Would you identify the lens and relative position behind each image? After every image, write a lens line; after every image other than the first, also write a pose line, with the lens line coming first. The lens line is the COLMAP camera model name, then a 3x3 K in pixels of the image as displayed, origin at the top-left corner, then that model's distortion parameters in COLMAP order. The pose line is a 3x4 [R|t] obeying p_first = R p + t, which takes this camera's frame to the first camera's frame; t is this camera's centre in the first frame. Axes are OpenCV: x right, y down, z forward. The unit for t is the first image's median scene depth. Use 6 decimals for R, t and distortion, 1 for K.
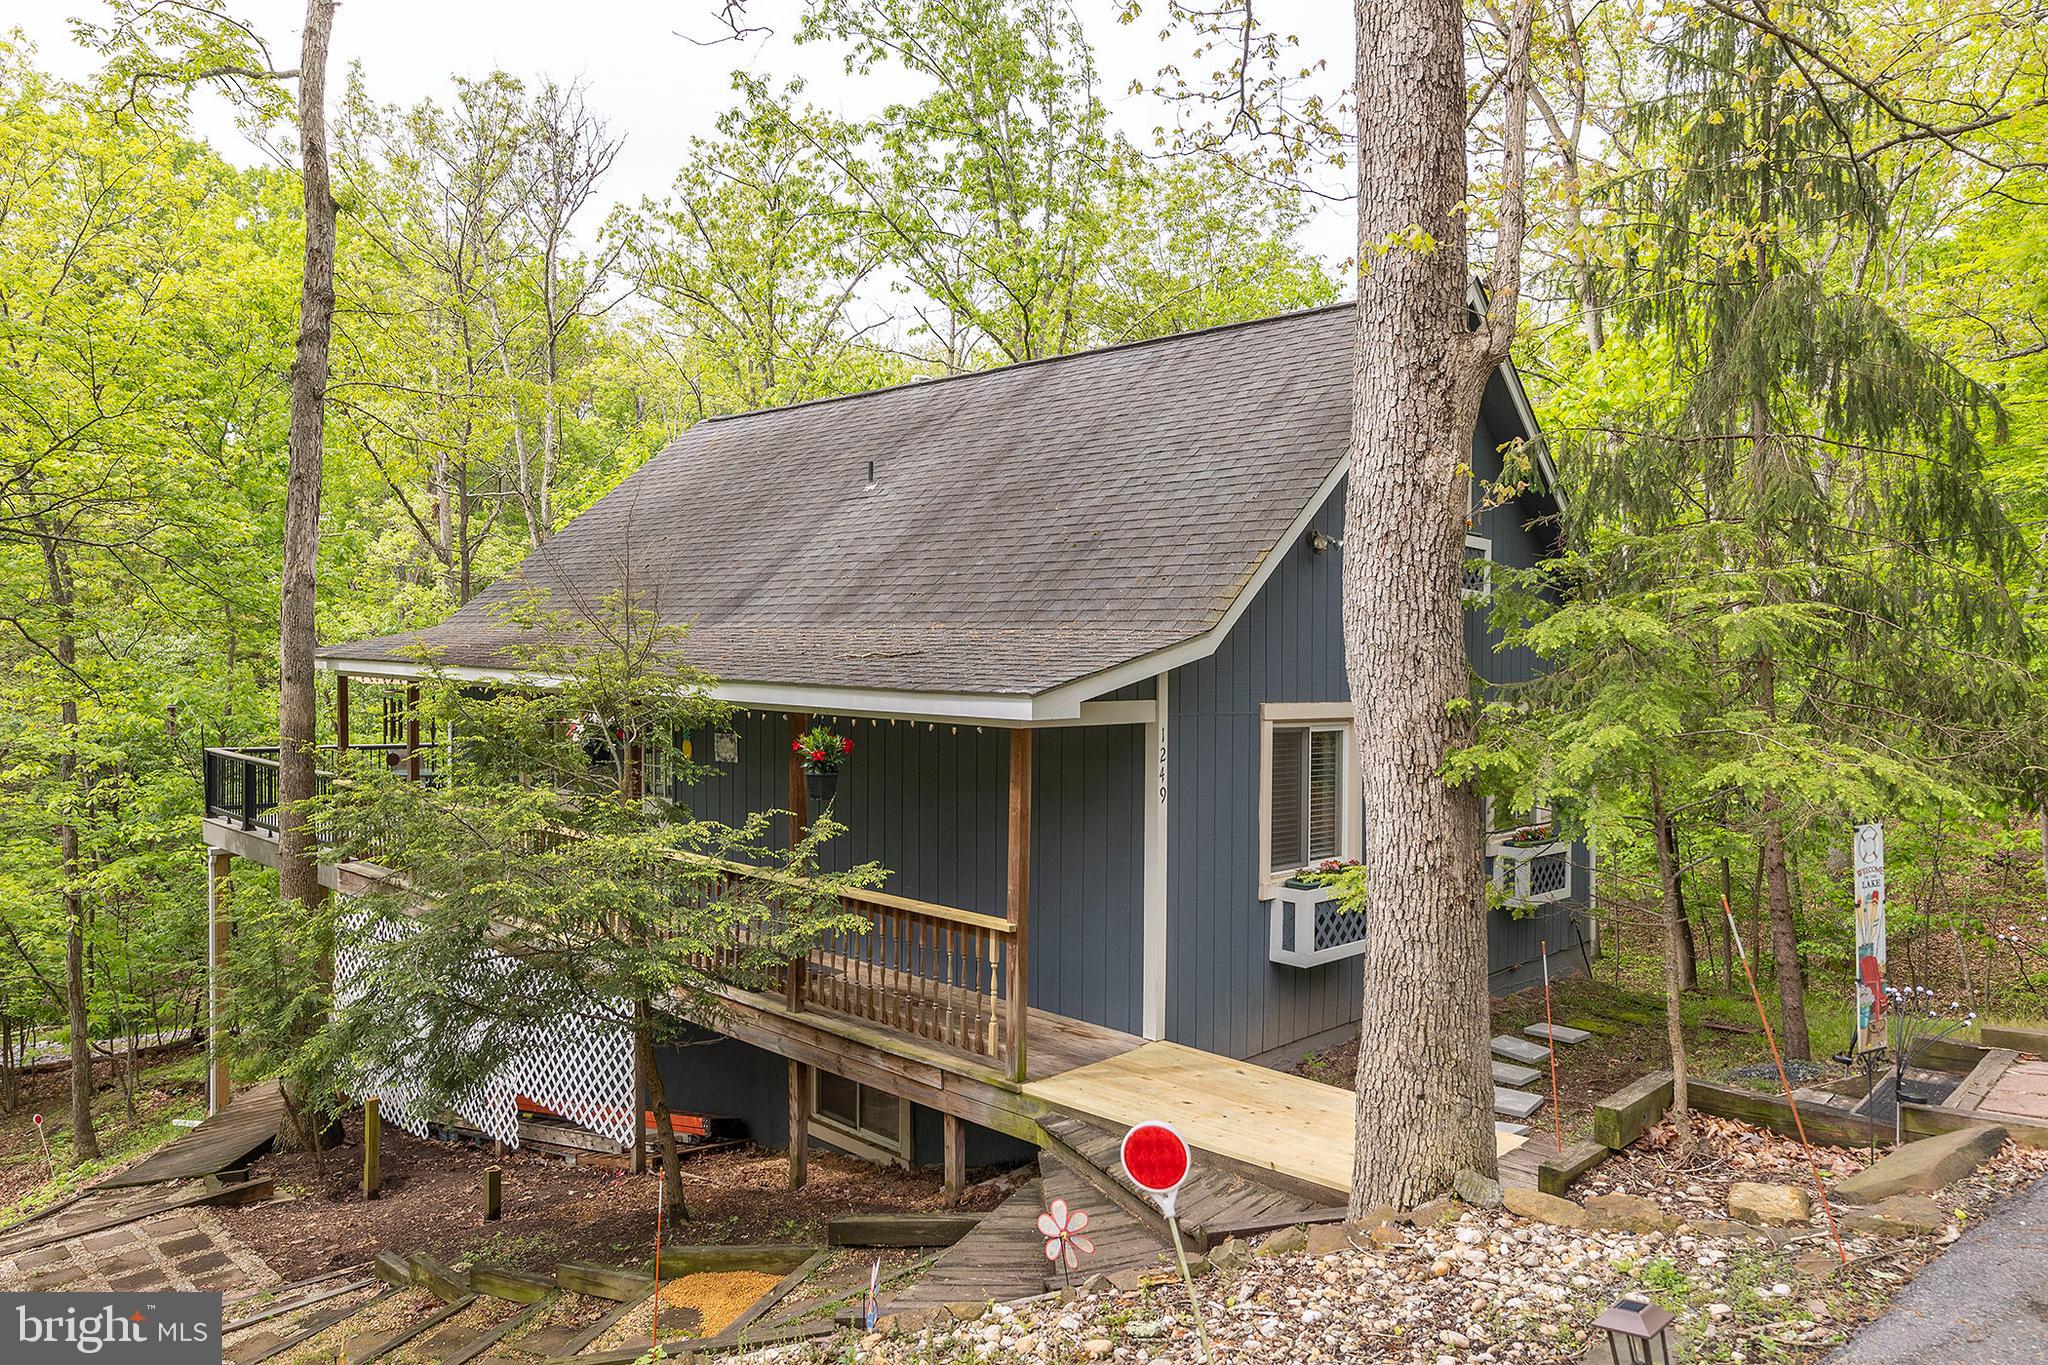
lens RADIAL K [[1374.0, 0, 1092.3], [0, 1374.0, 610.0], [0, 0, 1]] dist [0.006750, -0.001583]
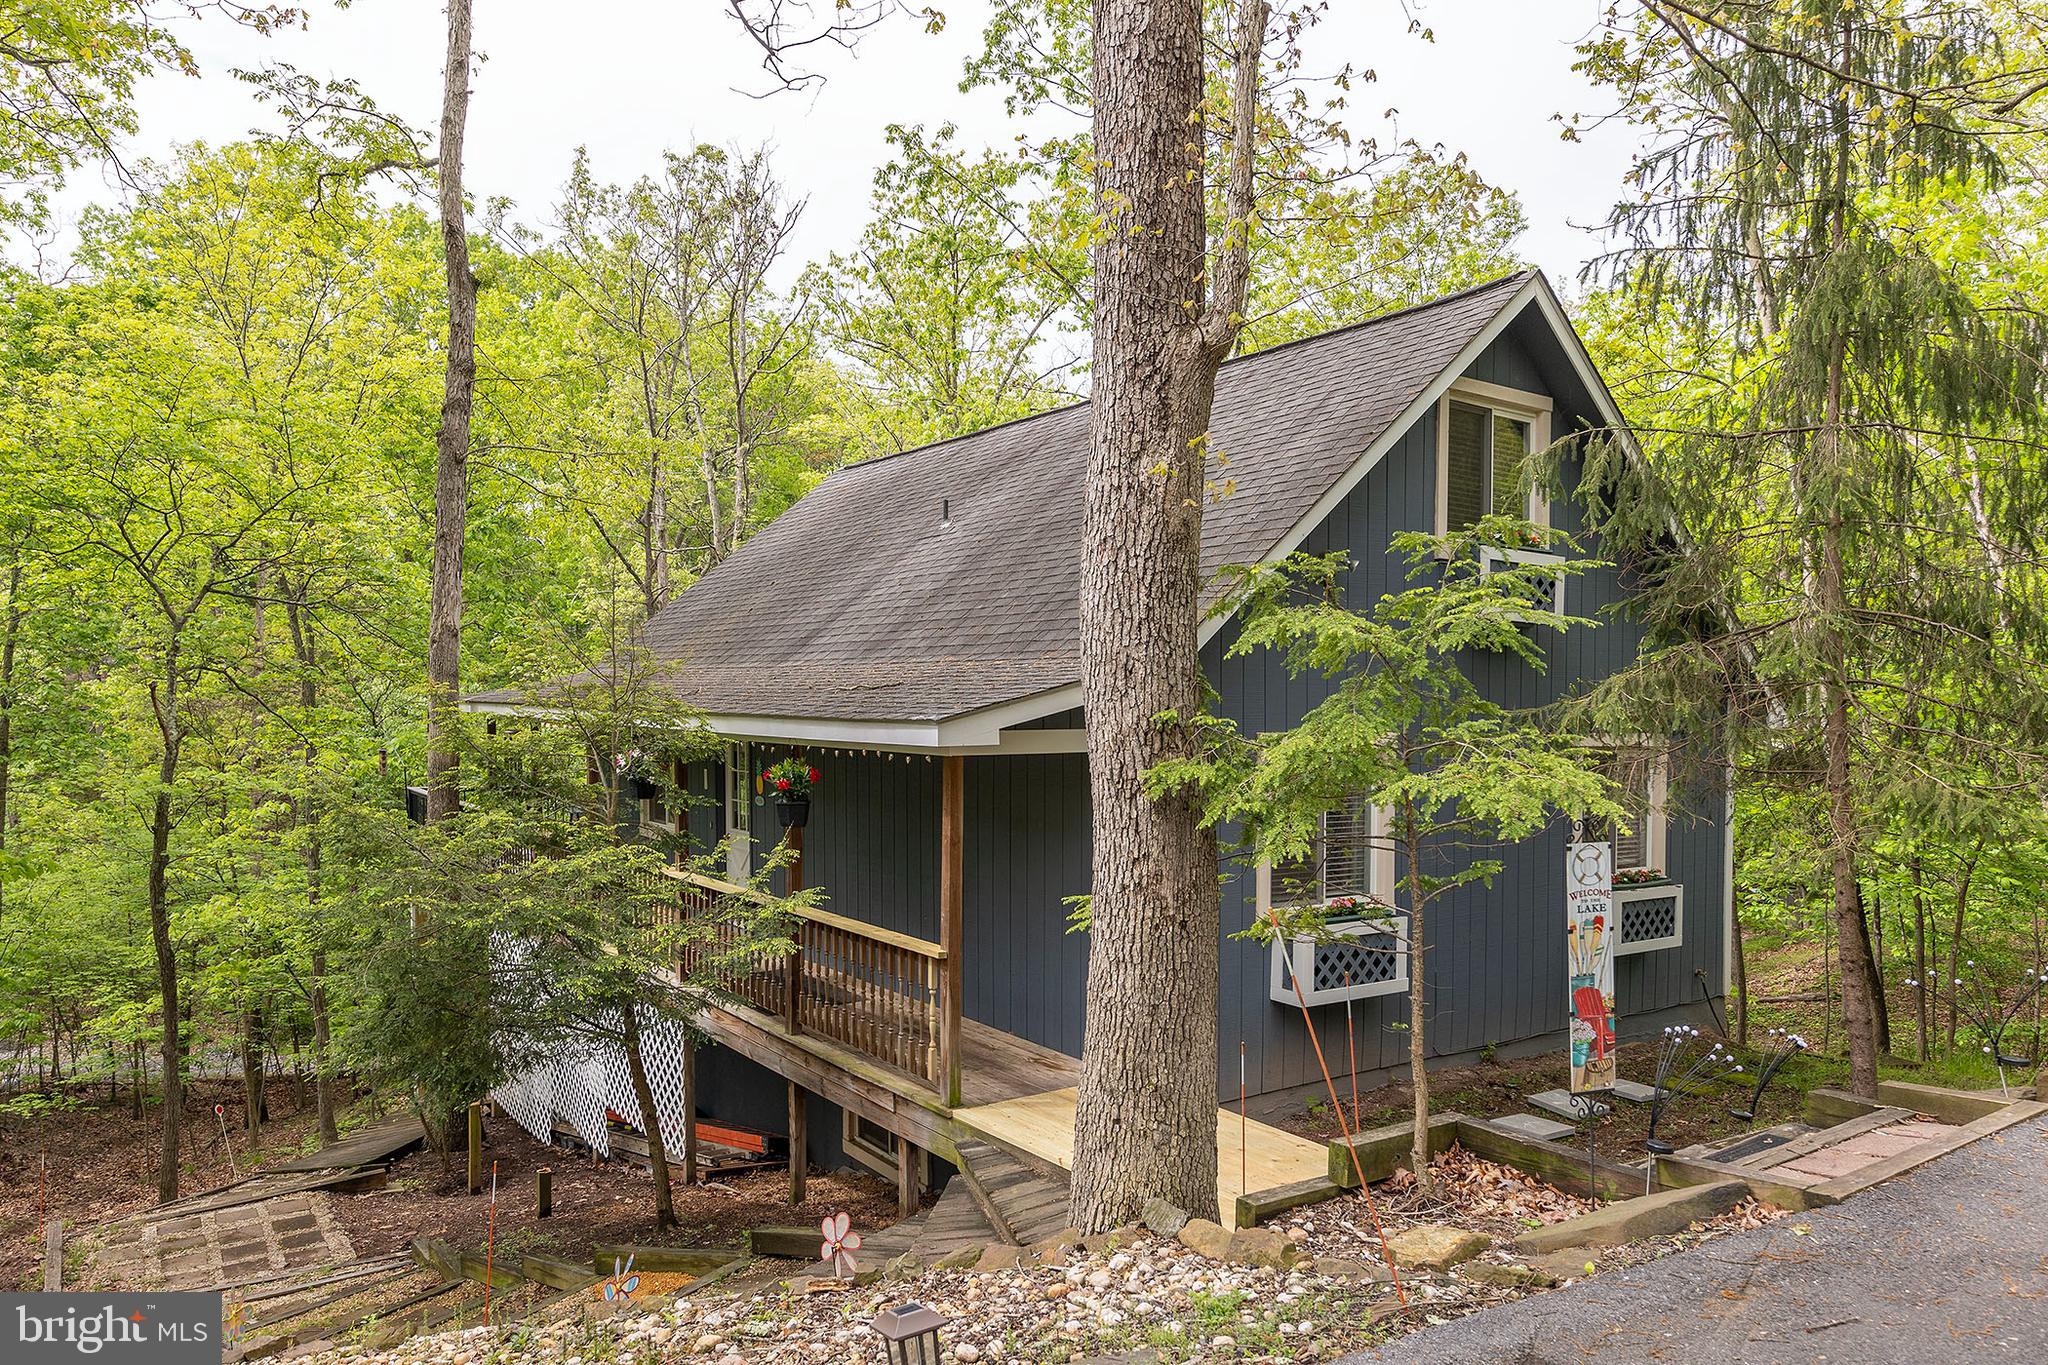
lens RADIAL K [[1401.5, 0, 1111.1], [0, 1401.5, 687.0], [0, 0, 1]] dist [0.000908, 0.004064]
pose [[0.981013, -0.014146, -0.193425, 0.233980], [0.018319, 0.999636, 0.019799, 0.016123], [0.193074, -0.022967, 0.980915, 0.022241]]
